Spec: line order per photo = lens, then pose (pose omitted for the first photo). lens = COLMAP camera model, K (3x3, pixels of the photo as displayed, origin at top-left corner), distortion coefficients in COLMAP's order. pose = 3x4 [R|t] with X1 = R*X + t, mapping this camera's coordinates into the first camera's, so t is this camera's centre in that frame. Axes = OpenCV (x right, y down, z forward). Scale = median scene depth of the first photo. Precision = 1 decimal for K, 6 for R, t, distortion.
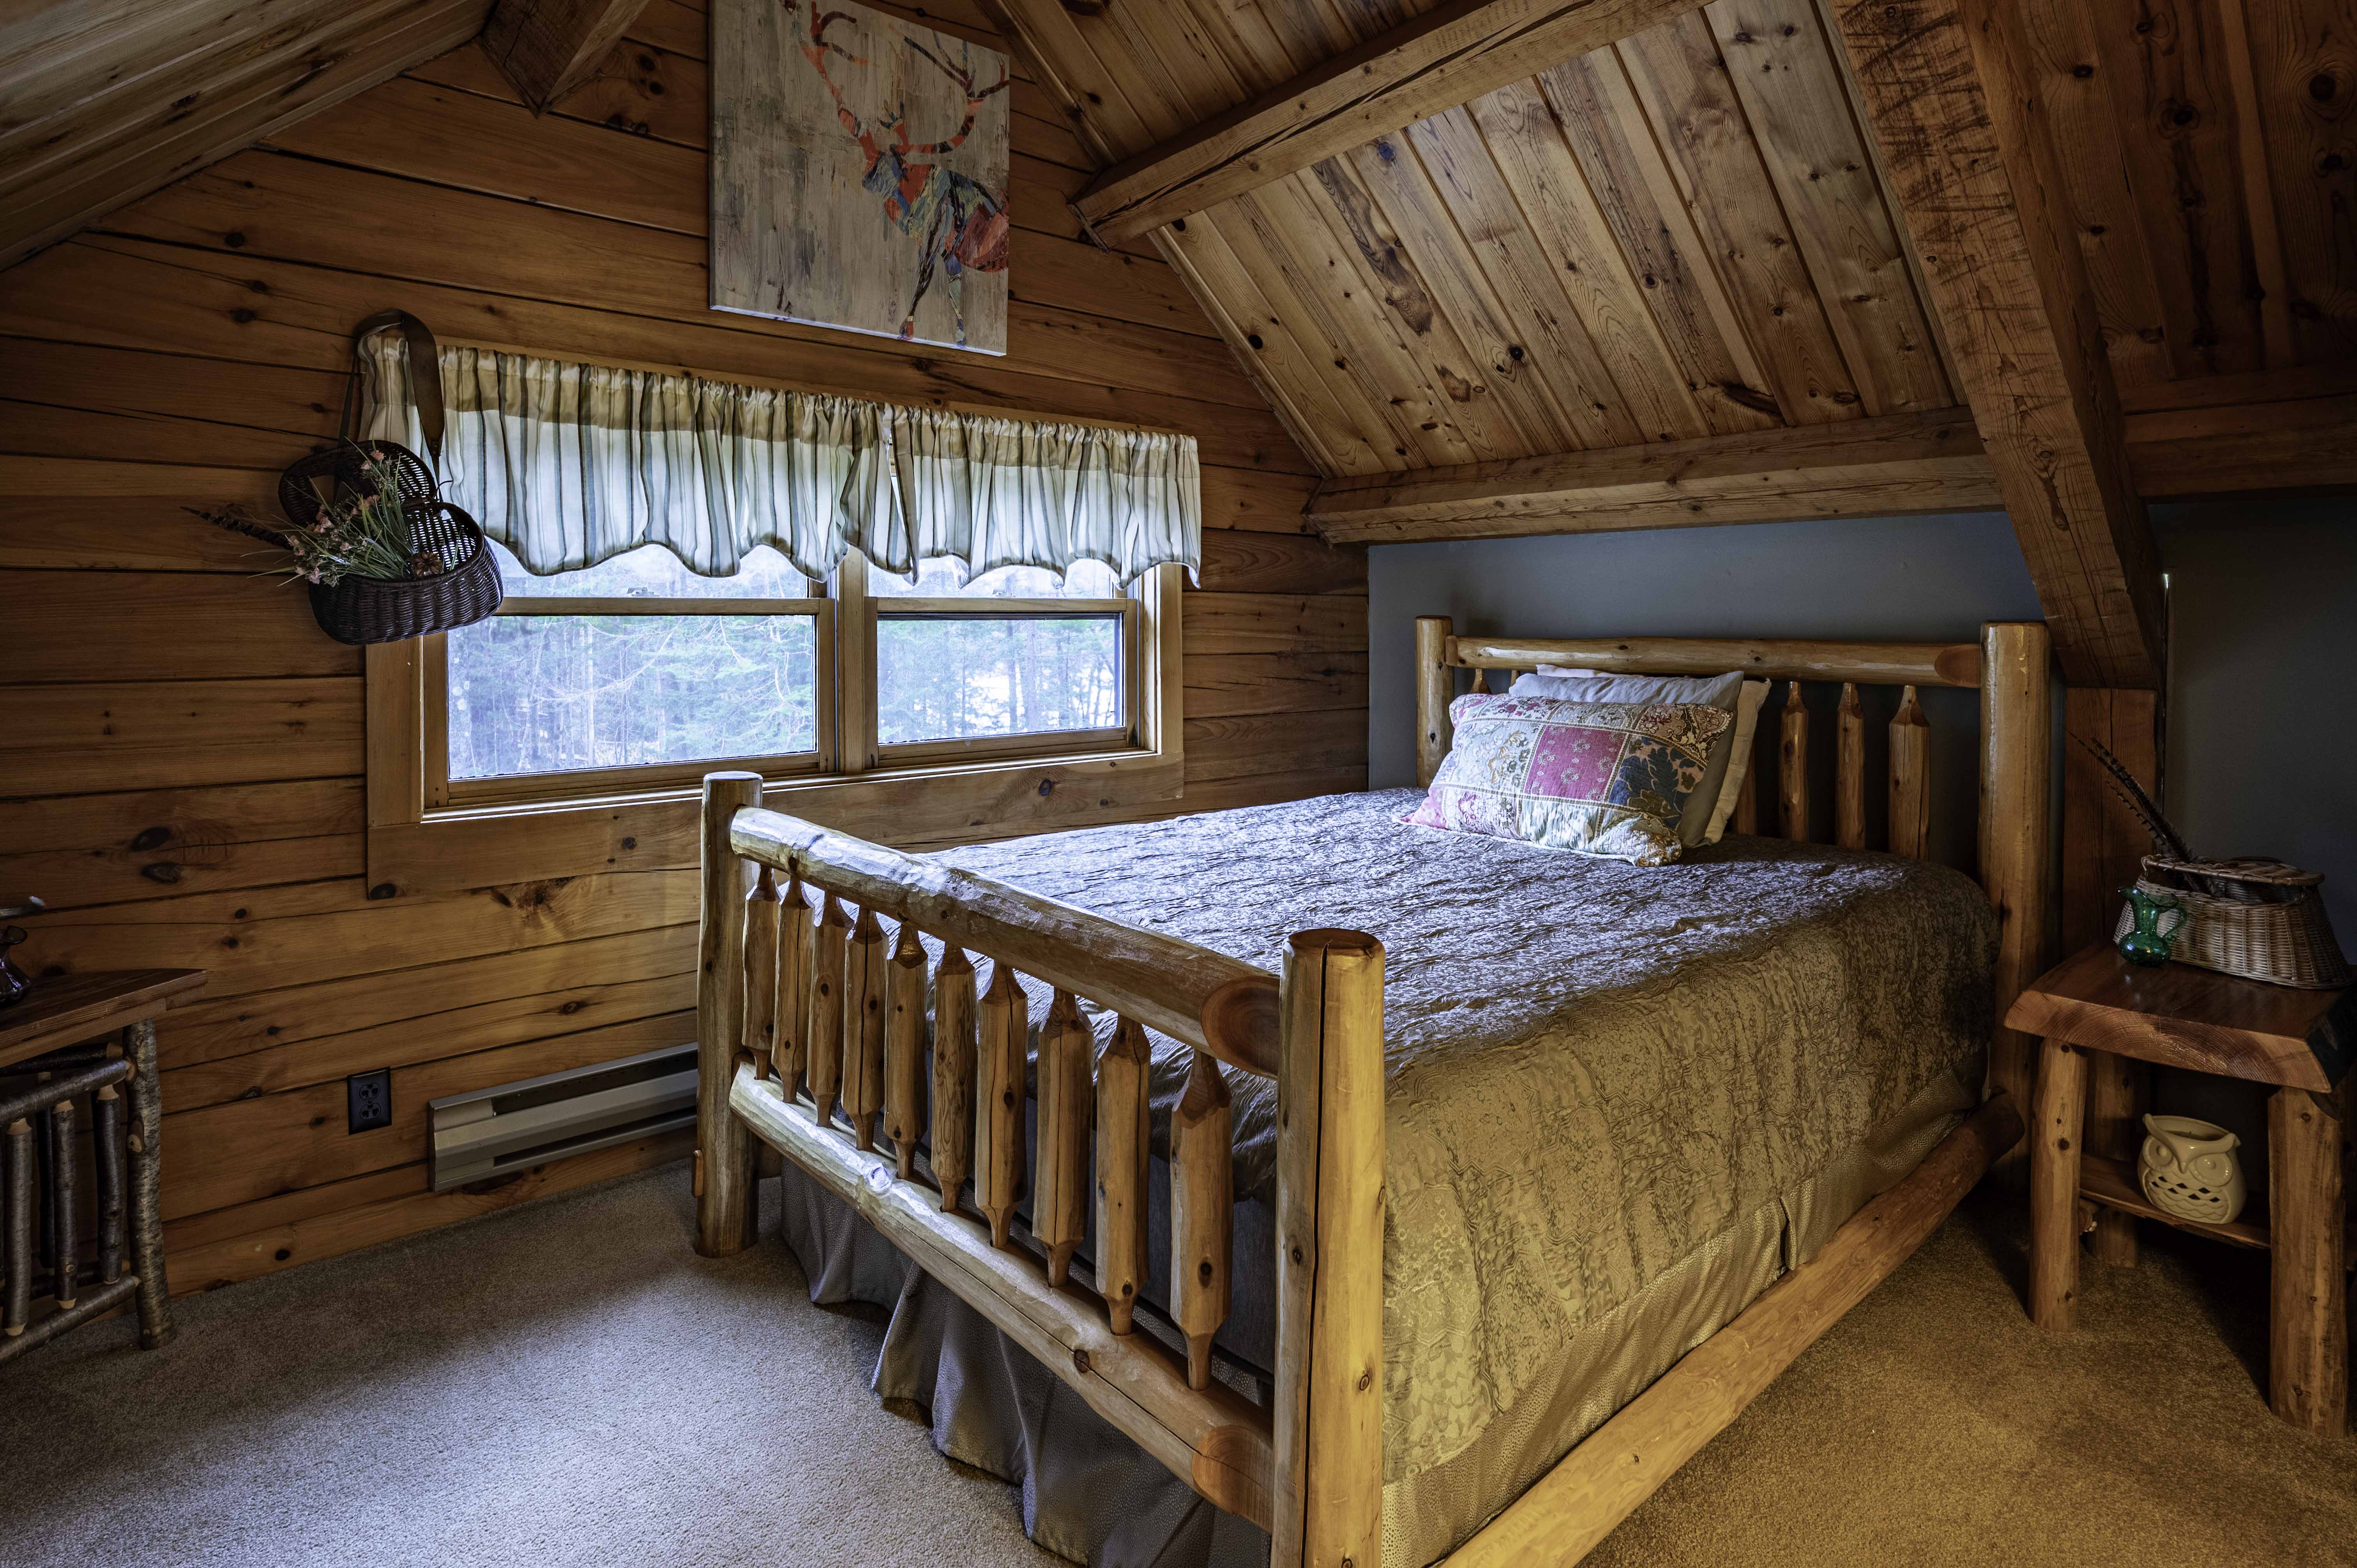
lens RADIAL K [[1192.4, 0, 1177.7], [0, 1192.4, 789.0], [0, 0, 1]] dist [0.002836, 0.001023]
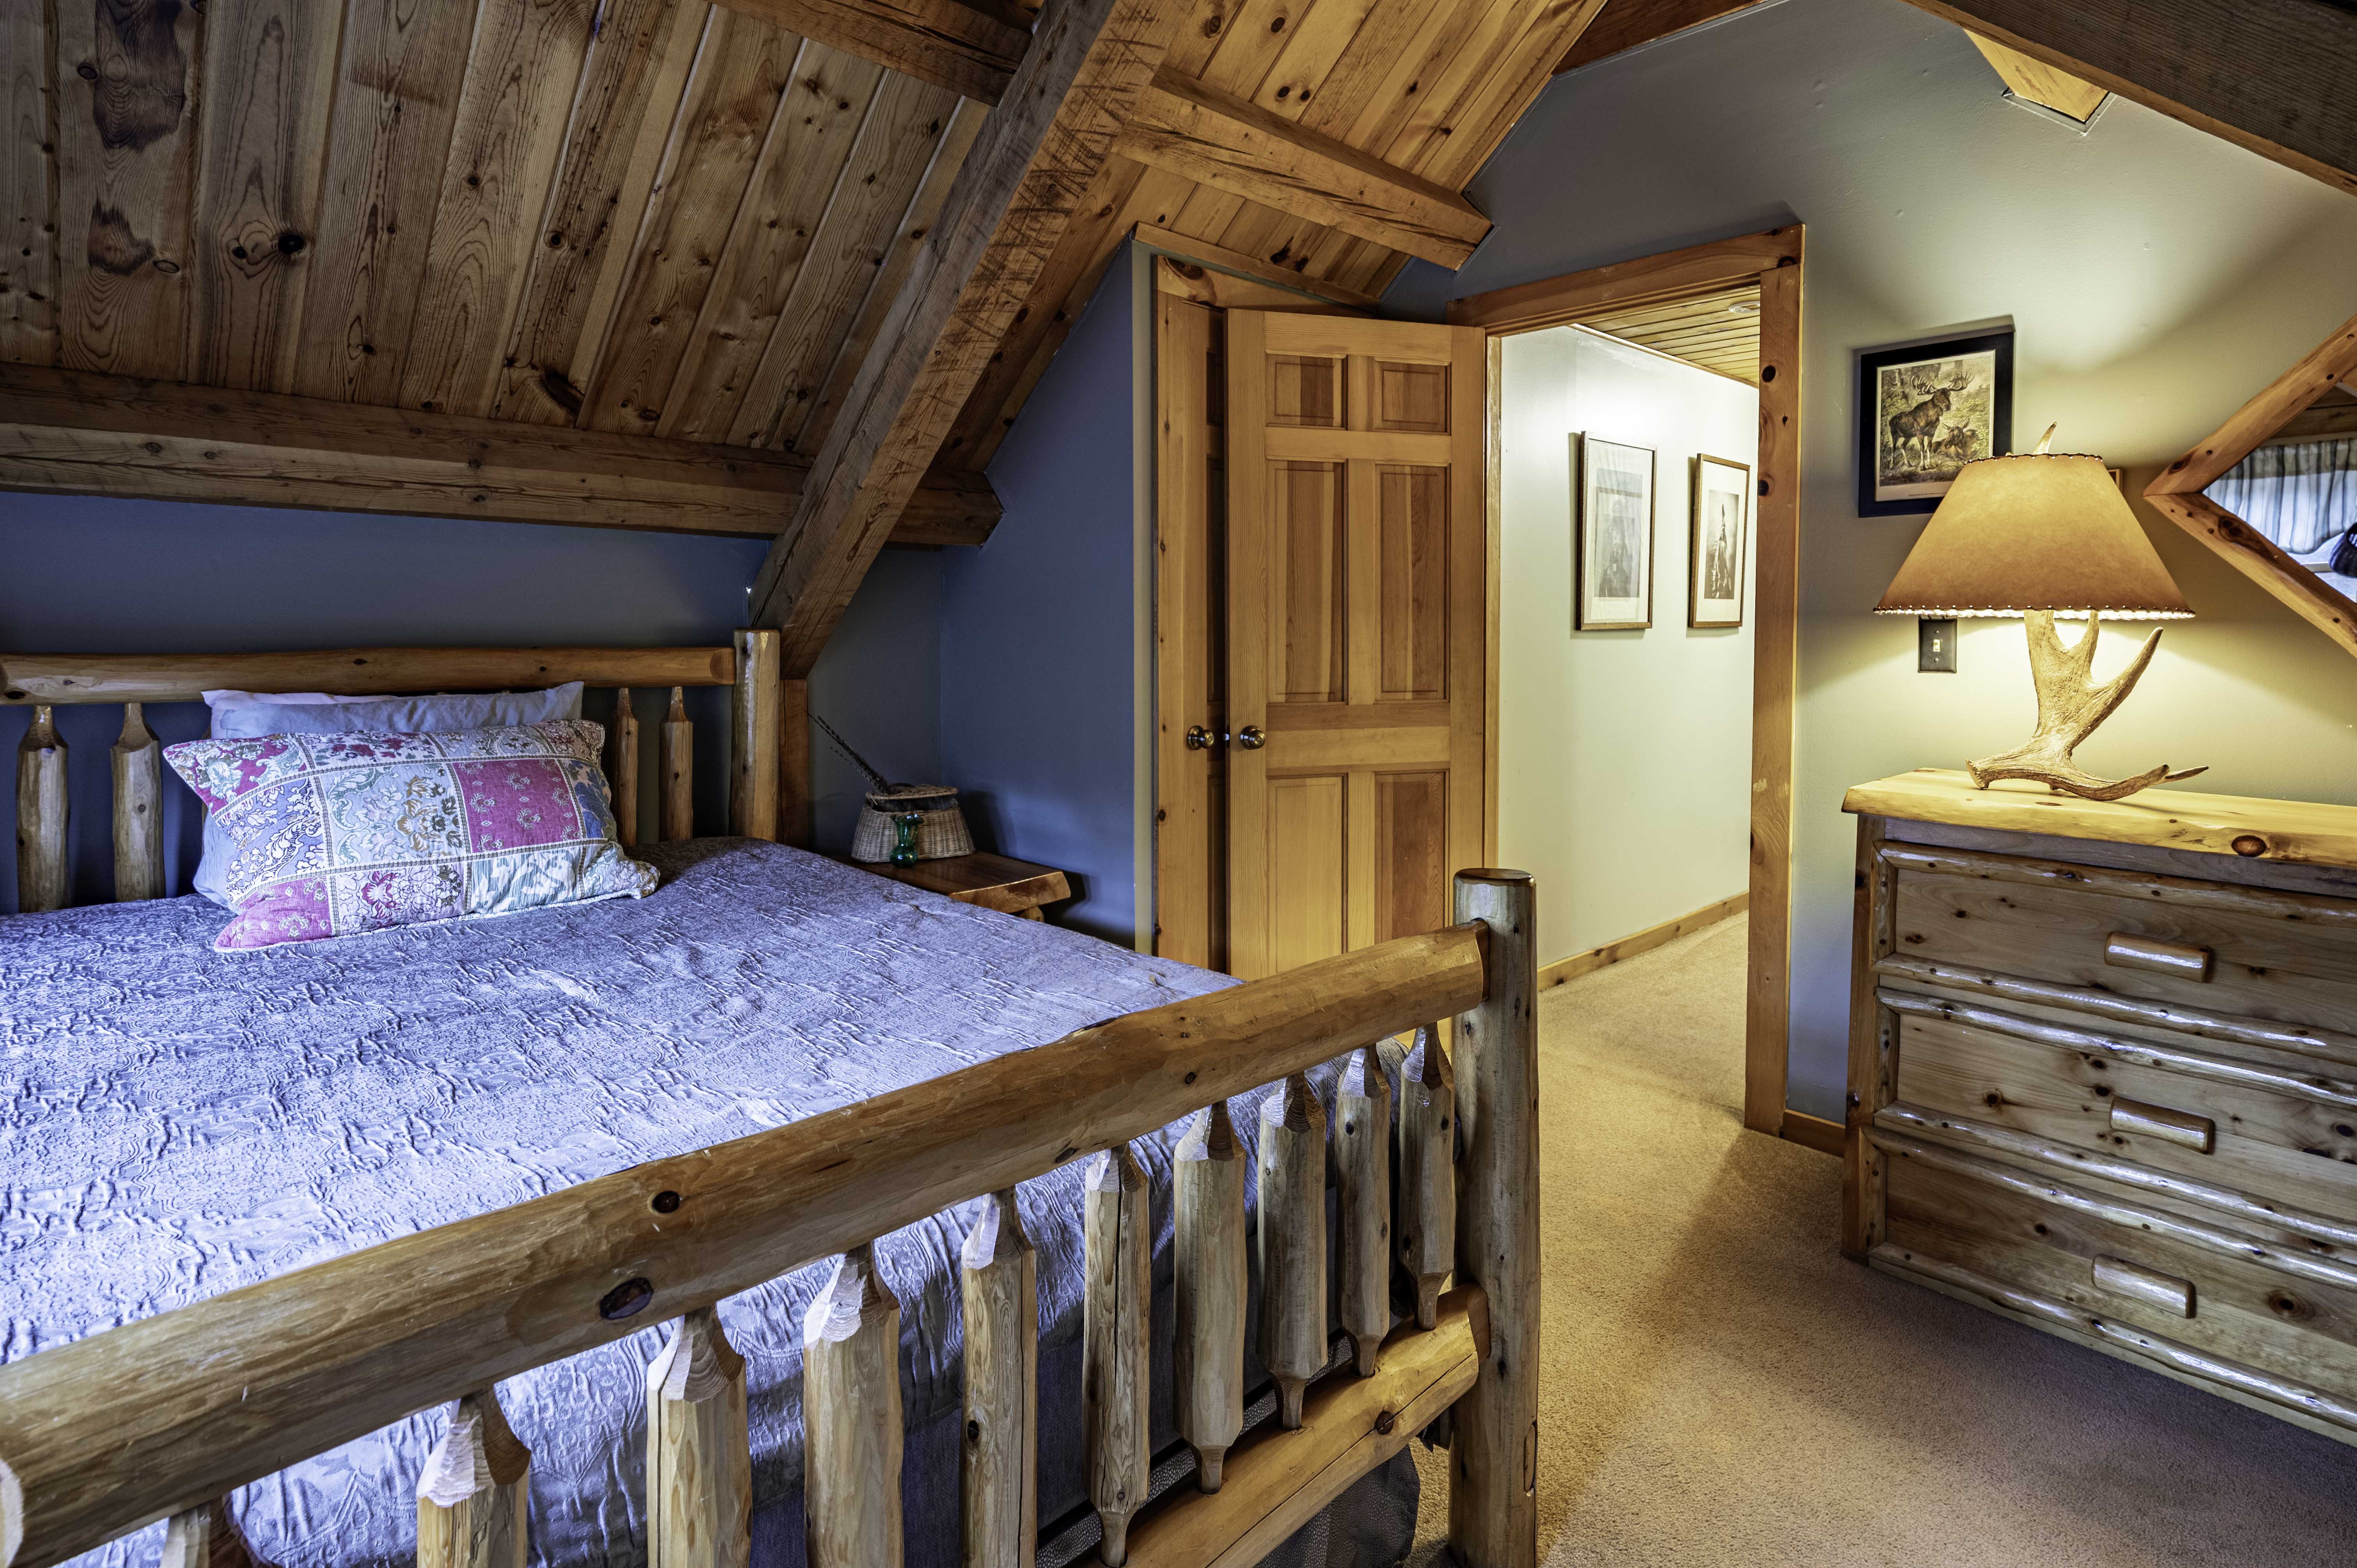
lens RADIAL K [[1124.8, 0, 1189.7], [0, 1124.8, 783.4], [0, 0, 1]] dist [0.002534, 0.001054]
pose [[-0.047016, -0.140588, 0.988951, -0.454971], [0.133258, 0.980314, 0.145695, -0.086820], [-0.989966, 0.138635, -0.027356, 0.568633]]
